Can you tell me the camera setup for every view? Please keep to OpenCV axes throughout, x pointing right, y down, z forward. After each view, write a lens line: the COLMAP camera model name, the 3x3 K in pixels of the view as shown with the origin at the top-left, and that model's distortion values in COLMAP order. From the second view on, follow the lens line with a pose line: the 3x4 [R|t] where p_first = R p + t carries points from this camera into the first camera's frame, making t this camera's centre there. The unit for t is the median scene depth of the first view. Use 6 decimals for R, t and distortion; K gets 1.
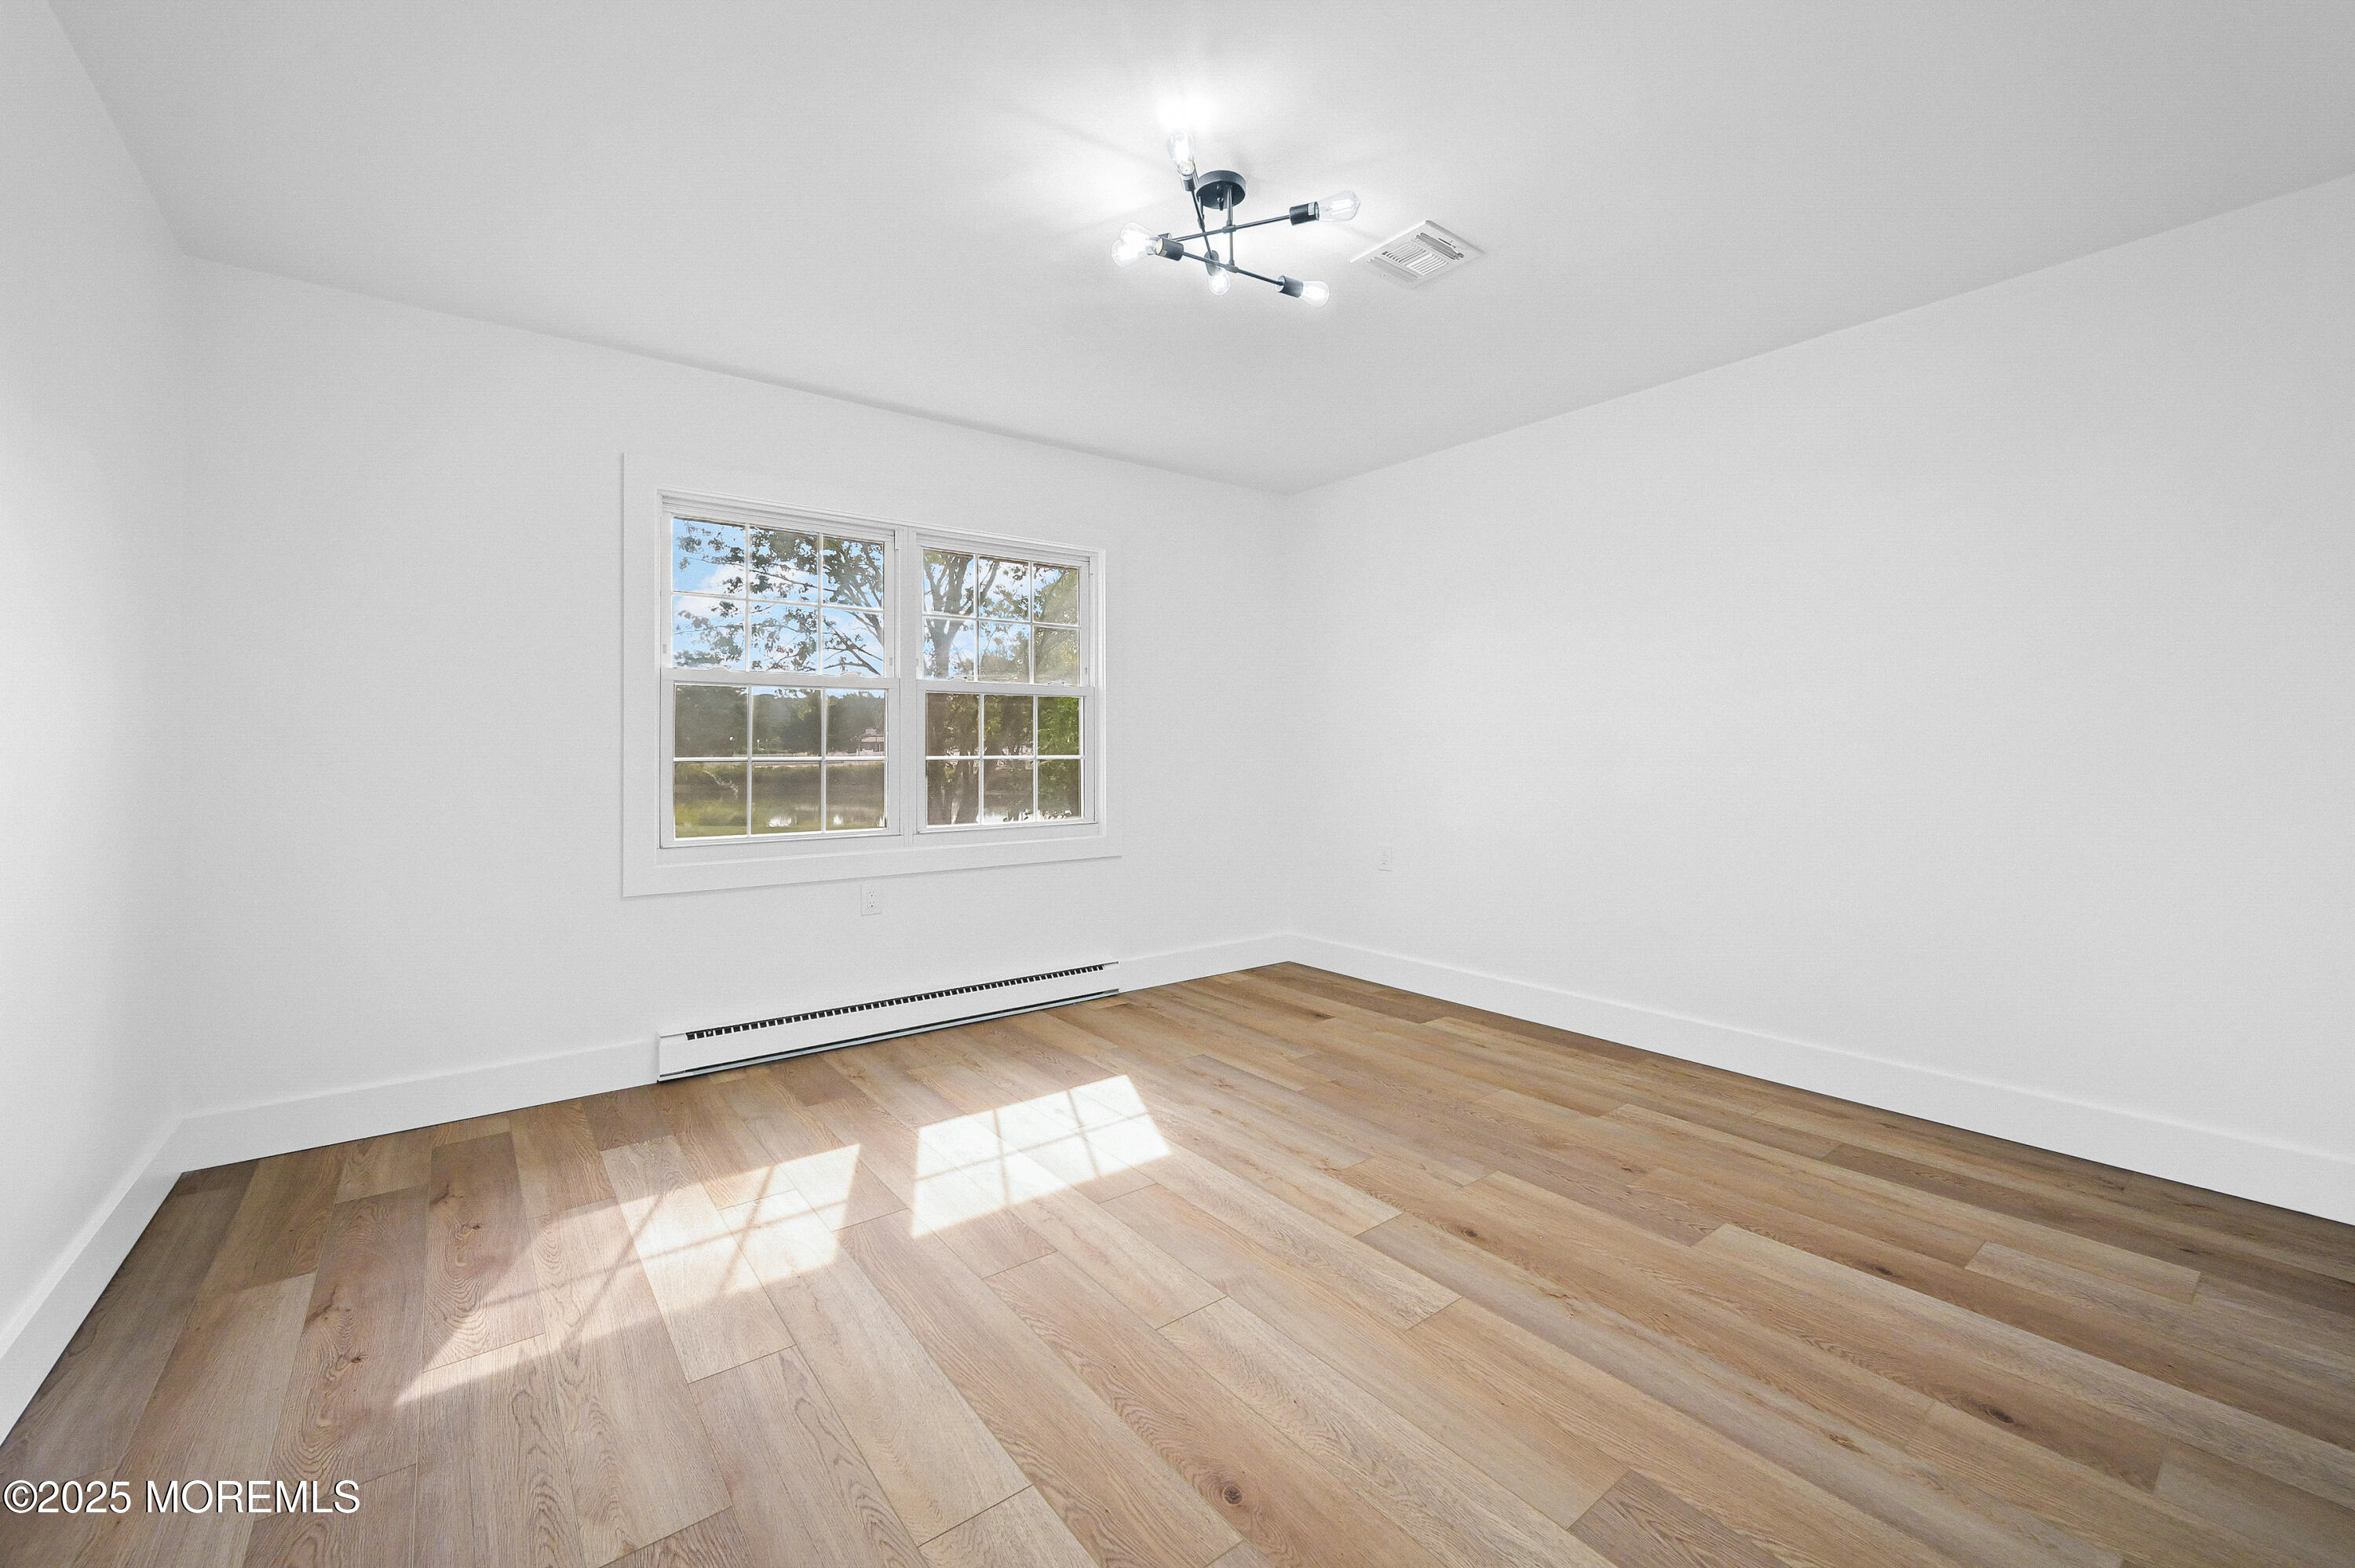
lens RADIAL K [[957.2, 0, 1181.3], [0, 957.2, 730.8], [0, 0, 1]] dist [0.002108, 0.000207]
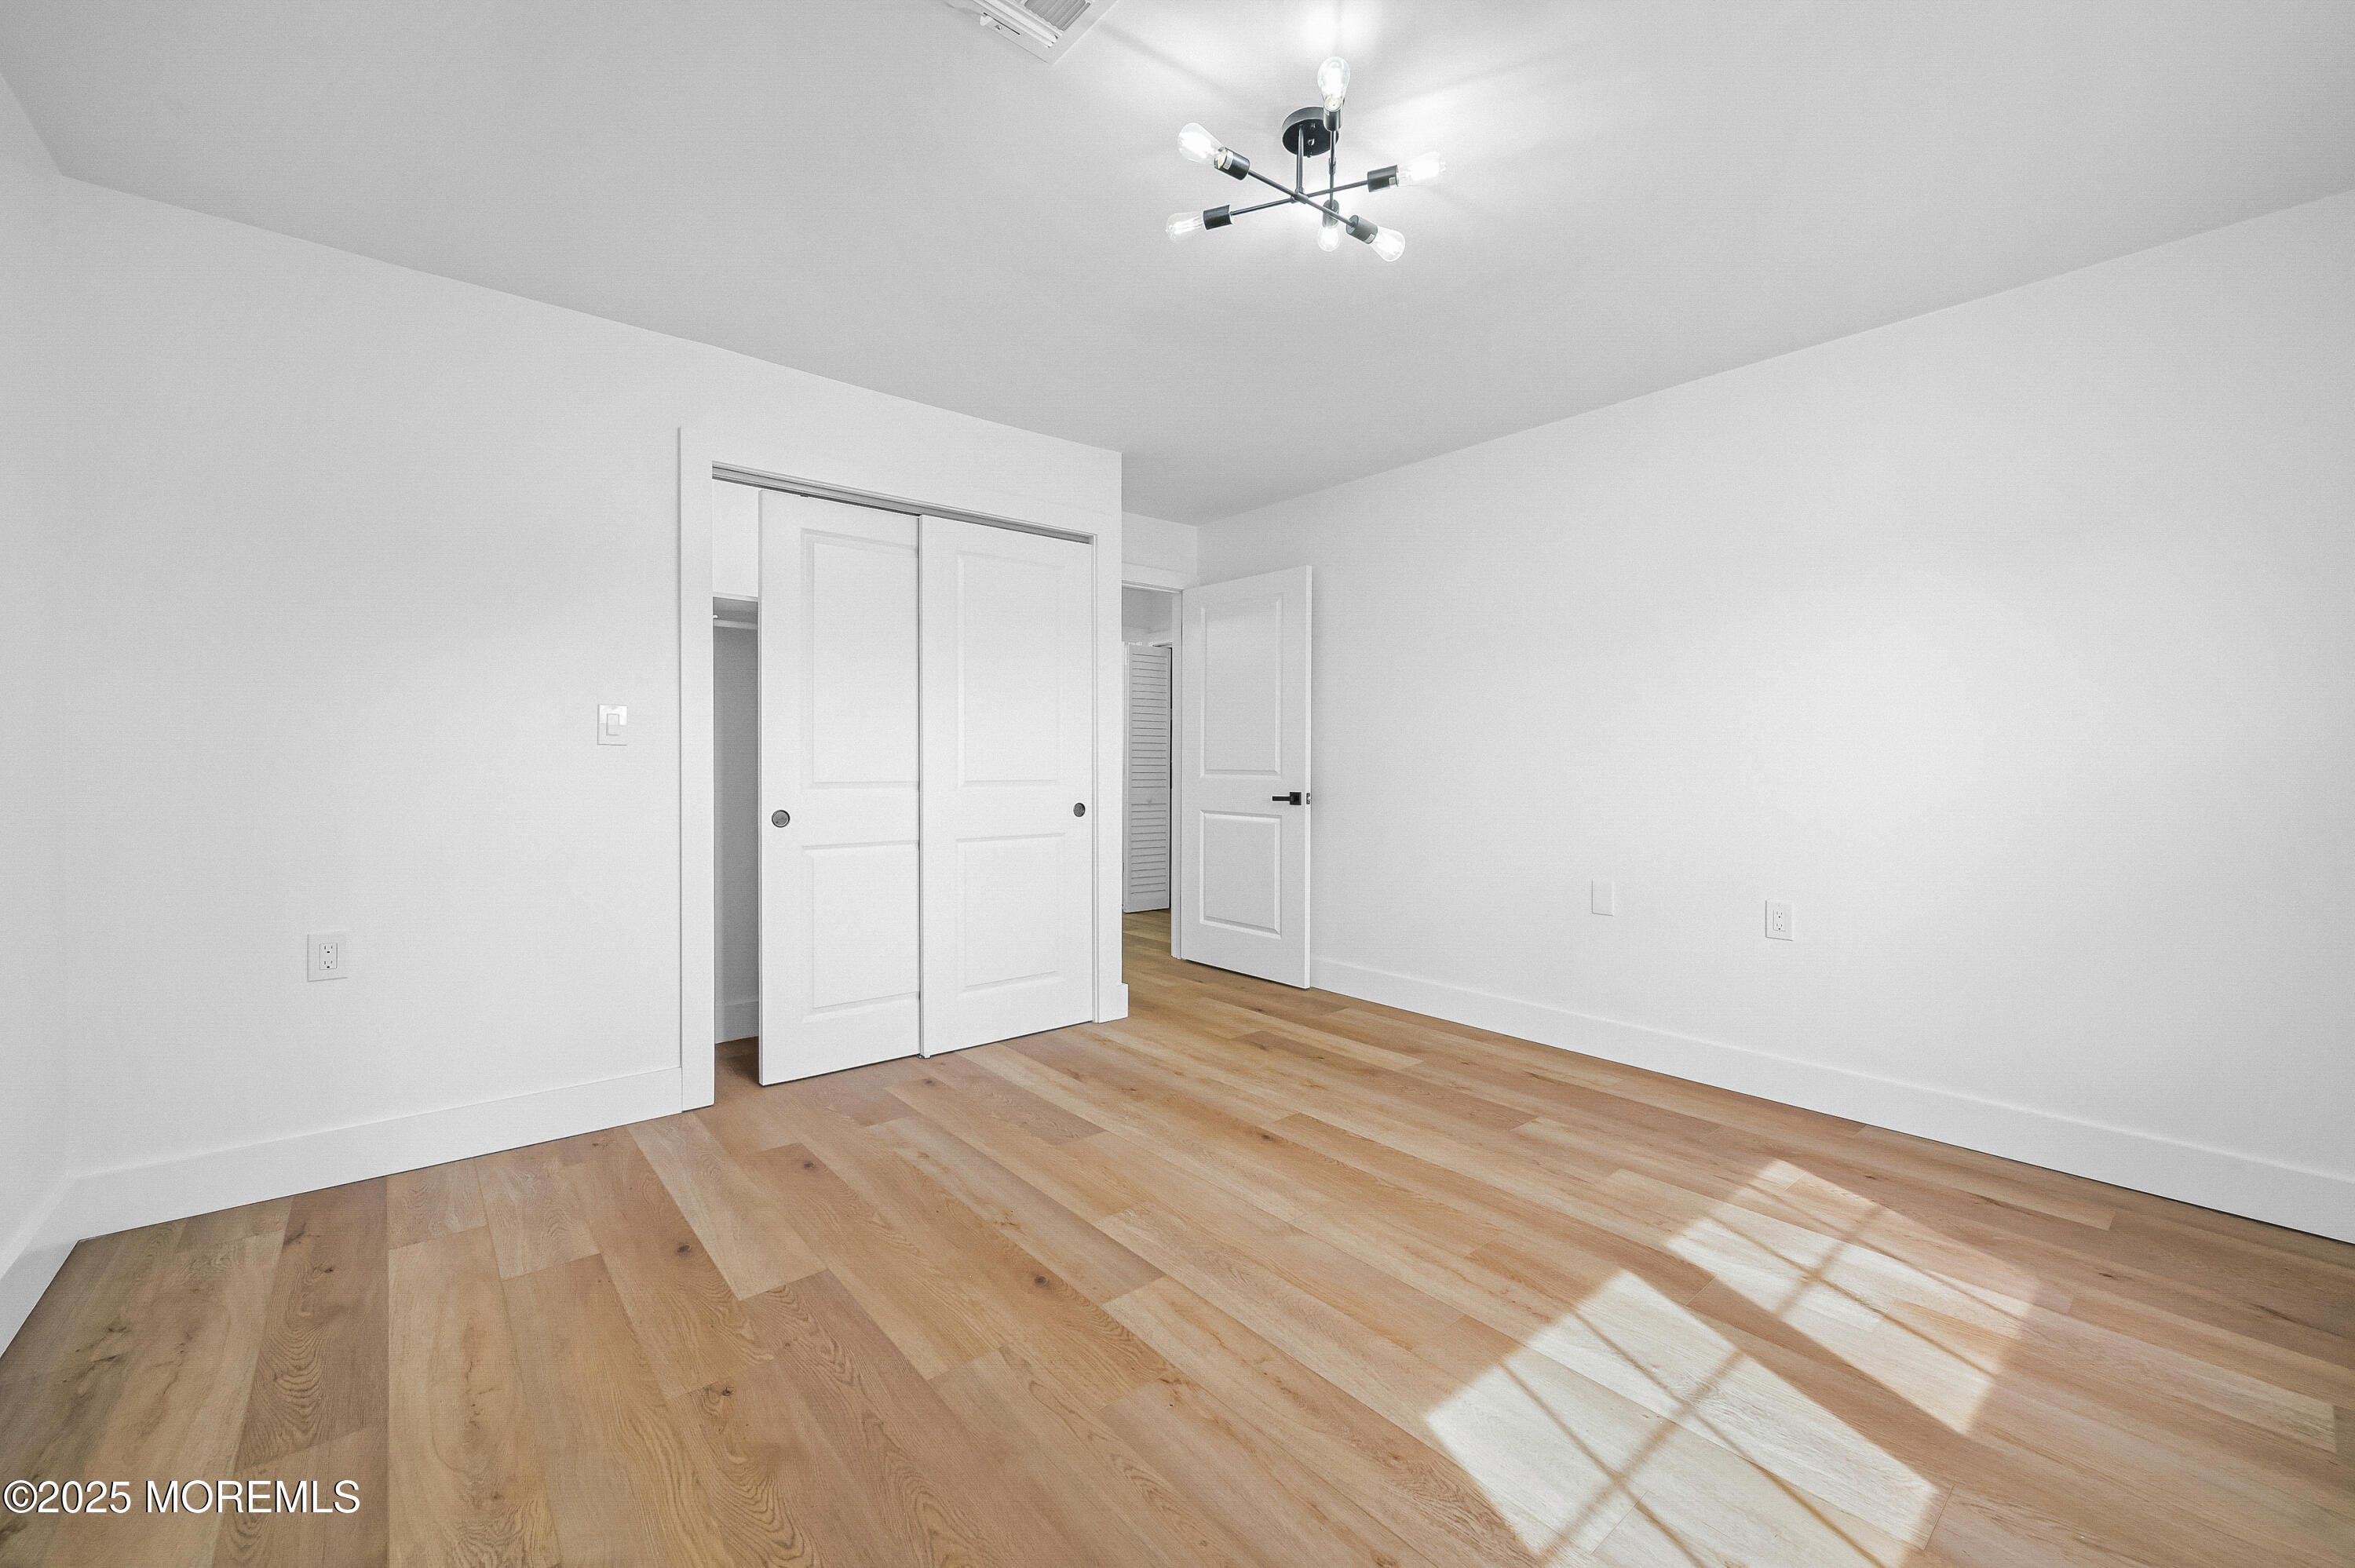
lens RADIAL K [[952.1, 0, 1144.9], [0, 952.1, 779.4], [0, 0, 1]] dist [-0.003168, -0.000390]
pose [[-0.999987, 0.001430, -0.004966, 0.205586], [0.001437, 0.999998, -0.001276, 0.036514], [0.004964, -0.001283, -0.999987, 1.944096]]
